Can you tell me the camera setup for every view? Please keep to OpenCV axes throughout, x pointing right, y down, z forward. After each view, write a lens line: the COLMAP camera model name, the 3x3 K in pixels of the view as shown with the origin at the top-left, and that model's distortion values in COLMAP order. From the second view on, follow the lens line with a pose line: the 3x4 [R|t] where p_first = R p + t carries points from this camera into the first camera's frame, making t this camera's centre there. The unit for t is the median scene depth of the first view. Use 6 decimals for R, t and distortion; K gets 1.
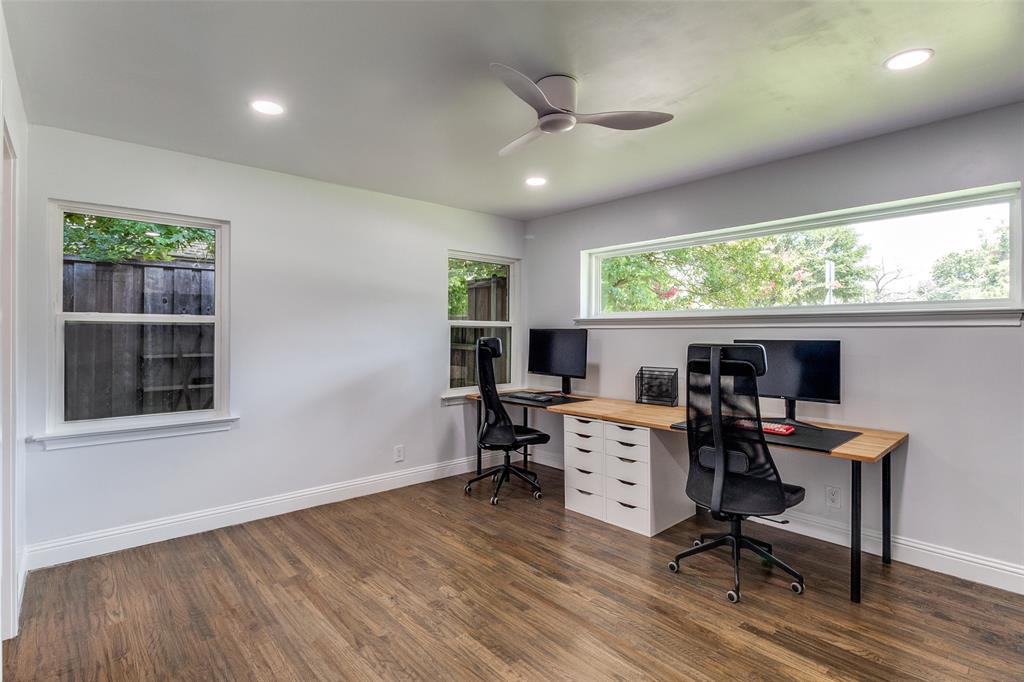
lens RADIAL K [[497.9, 0, 511.9], [0, 497.9, 329.7], [0, 0, 1]] dist [0.001581, 0.000099]
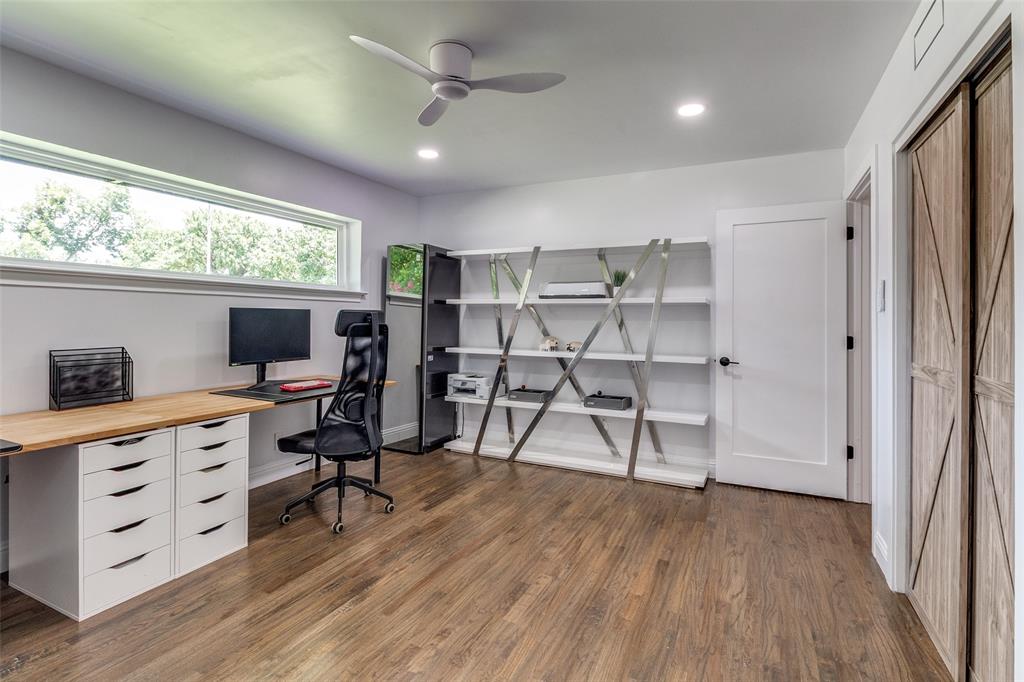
lens RADIAL K [[497.9, 0, 511.9], [0, 497.9, 329.7], [0, 0, 1]] dist [0.001581, 0.000099]
pose [[-0.380135, -0.016981, 0.924775, -0.700226], [-0.009333, 0.999851, 0.014523, 0.049572], [-0.924884, -0.003110, -0.380236, 0.999479]]
